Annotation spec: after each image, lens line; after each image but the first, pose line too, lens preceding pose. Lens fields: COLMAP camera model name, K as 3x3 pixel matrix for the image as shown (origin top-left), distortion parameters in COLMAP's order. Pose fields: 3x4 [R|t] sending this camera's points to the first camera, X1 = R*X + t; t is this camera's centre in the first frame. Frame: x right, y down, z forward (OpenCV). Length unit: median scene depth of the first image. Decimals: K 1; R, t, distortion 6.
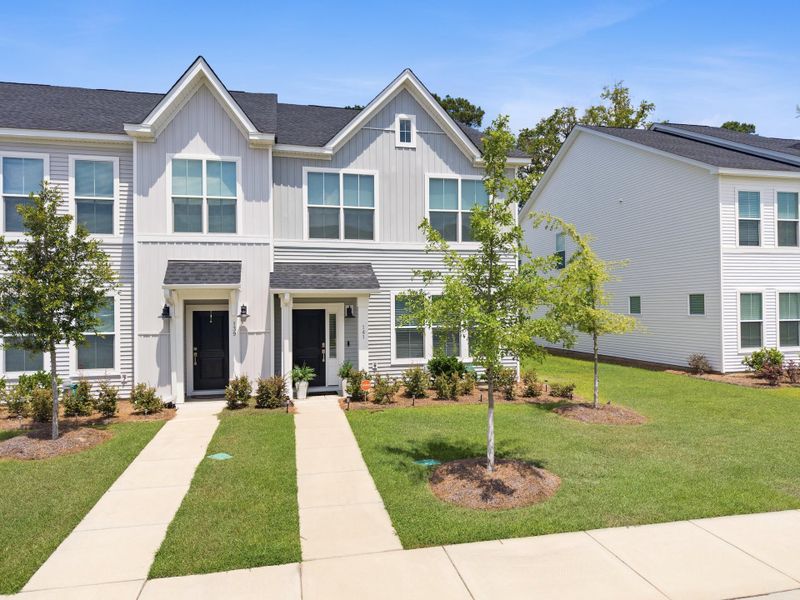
lens RADIAL K [[494.0, 0, 400.0], [0, 494.0, 300.0], [0, 0, 1]] dist [0.003736, -0.000390]
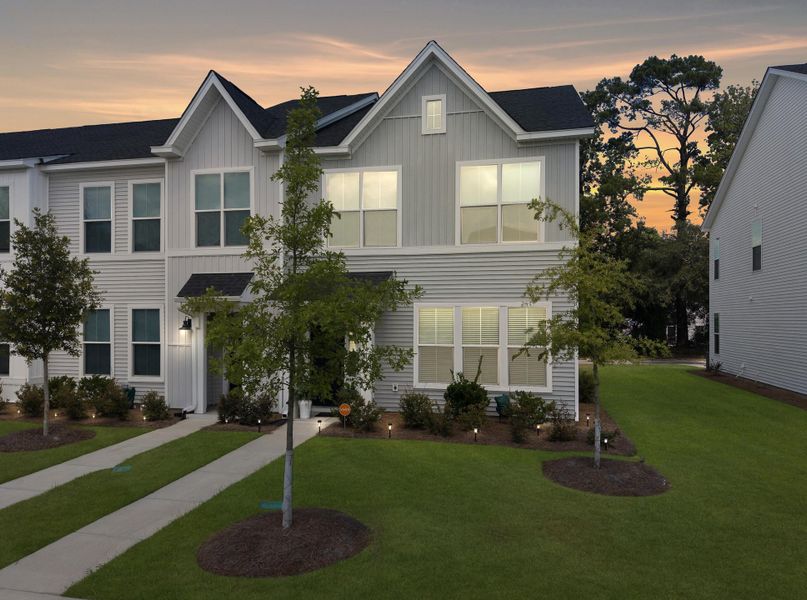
lens RADIAL K [[539.0, 0, 403.5], [0, 539.0, 320.4], [0, 0, 1]] dist [0.028396, -0.000011]
pose [[0.913640, 0.008009, -0.406446, 0.395499], [-0.003066, 0.999913, 0.012811, 0.000131], [0.406513, -0.010459, 0.913585, 0.144492]]
